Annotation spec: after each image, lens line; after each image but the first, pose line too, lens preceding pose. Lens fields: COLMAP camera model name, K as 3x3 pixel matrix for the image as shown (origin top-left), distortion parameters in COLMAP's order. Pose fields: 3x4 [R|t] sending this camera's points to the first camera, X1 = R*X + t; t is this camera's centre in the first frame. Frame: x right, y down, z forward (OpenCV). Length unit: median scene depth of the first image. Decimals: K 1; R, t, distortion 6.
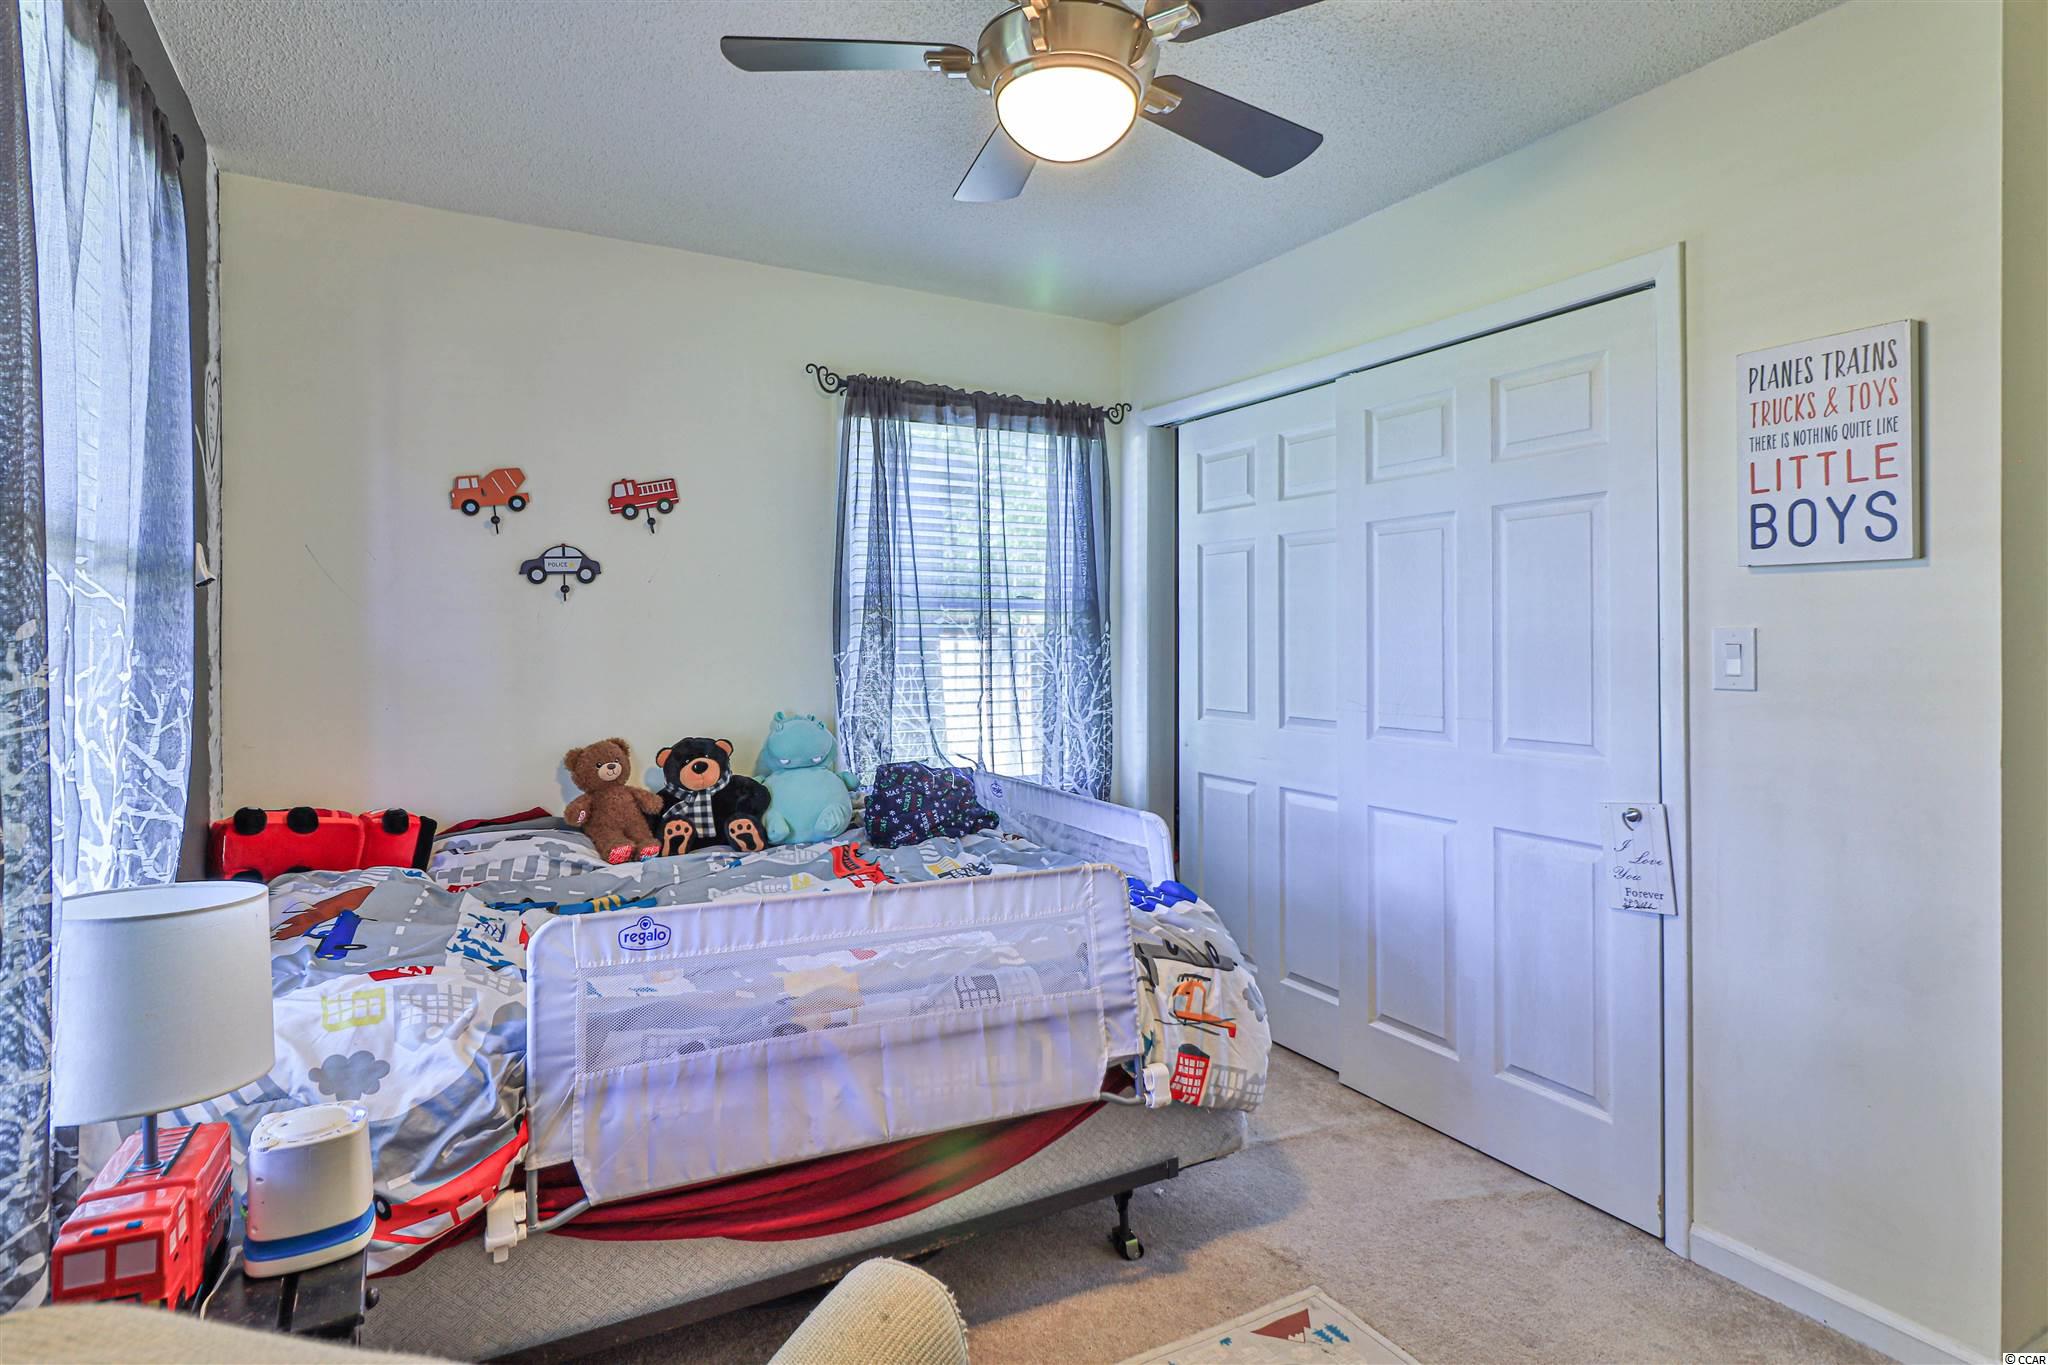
lens RADIAL K [[1075.8, 0, 957.1], [0, 1075.8, 645.5], [0, 0, 1]] dist [0.008471, -0.003428]
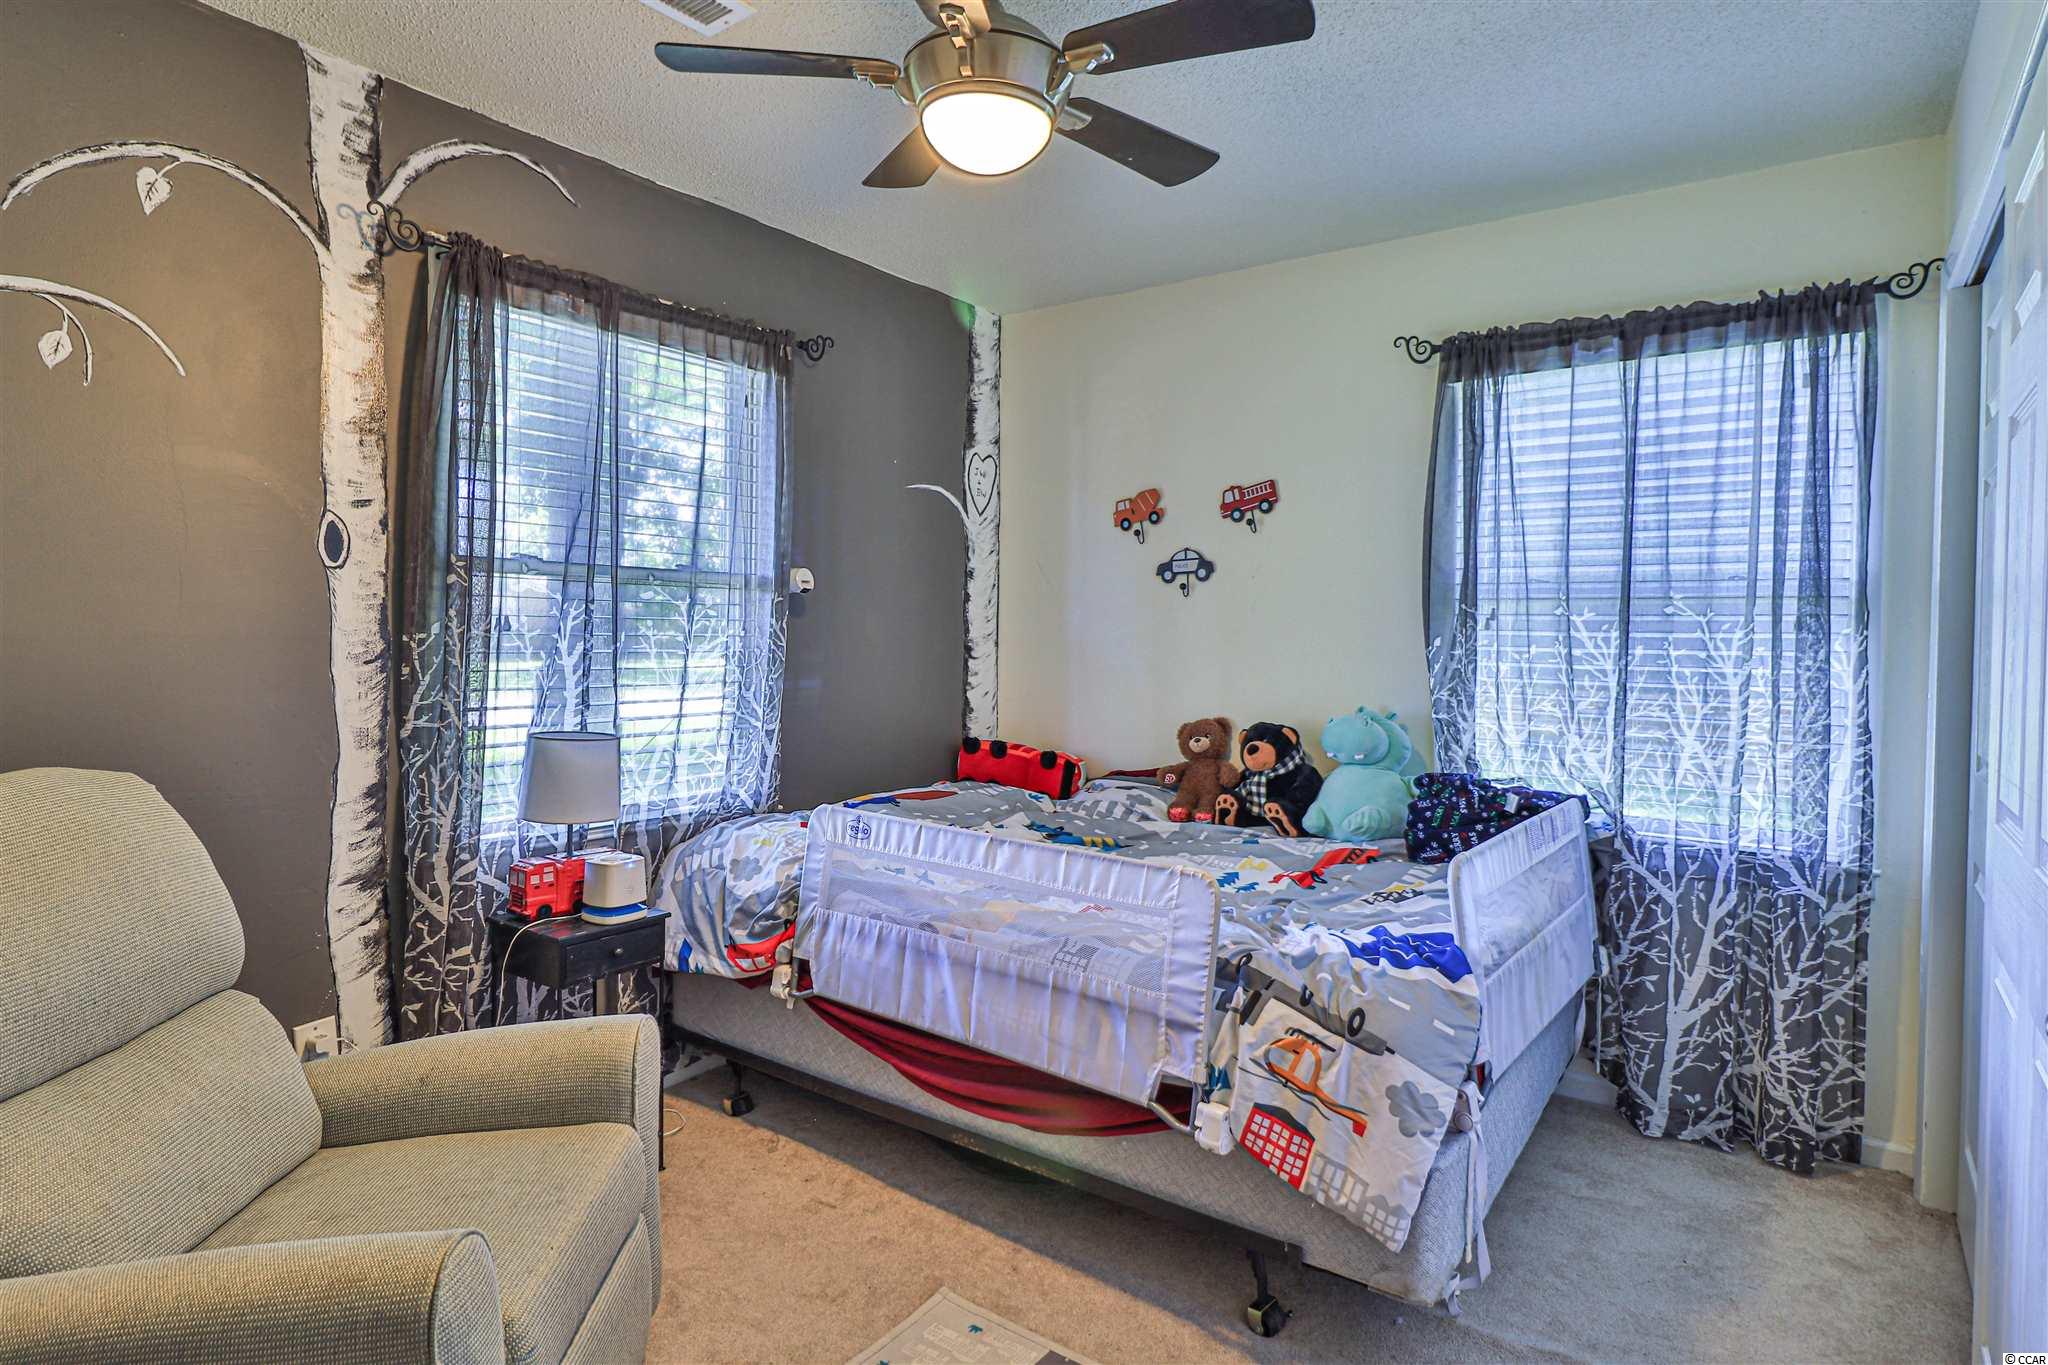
lens RADIAL K [[1075.8, 0, 1019.2], [0, 1075.8, 665.2], [0, 0, 1]] dist [0.008471, -0.003428]
pose [[0.448250, 0.035455, -0.893205, 0.618993], [-0.021961, 0.999348, 0.028647, 0.003920], [0.893638, 0.006774, 0.448737, 0.315987]]
